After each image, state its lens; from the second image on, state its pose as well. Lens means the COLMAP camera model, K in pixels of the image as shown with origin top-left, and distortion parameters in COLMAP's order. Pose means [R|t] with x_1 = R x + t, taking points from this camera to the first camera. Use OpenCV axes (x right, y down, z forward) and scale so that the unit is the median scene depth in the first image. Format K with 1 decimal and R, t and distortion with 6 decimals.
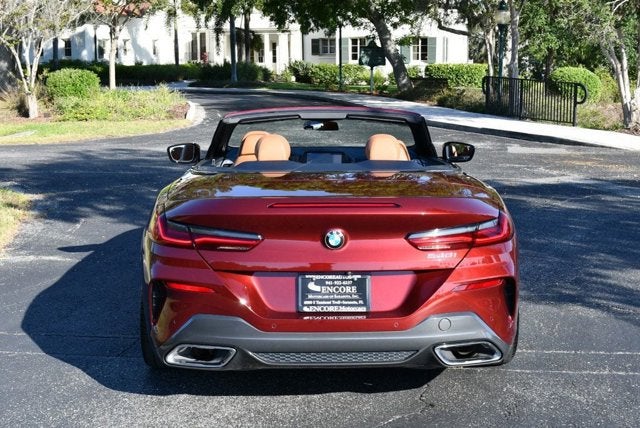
lens RADIAL K [[938.6, 0, 320.8], [0, 938.6, 210.9], [0, 0, 1]] dist [-0.029463, -0.023658]
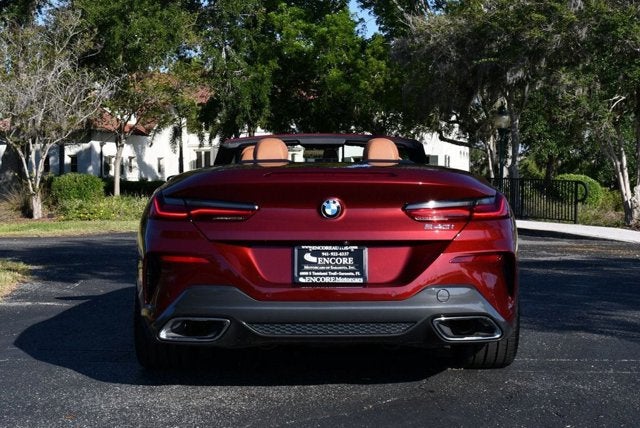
lens RADIAL K [[938.6, 0, 320.8], [0, 938.6, 210.9], [0, 0, 1]] dist [-0.029463, -0.023658]
pose [[0.999990, 0.003490, -0.002850, 0.006554], [-0.003793, 0.993452, -0.114191, 0.144276], [0.002433, 0.114201, 0.993455, 0.014065]]
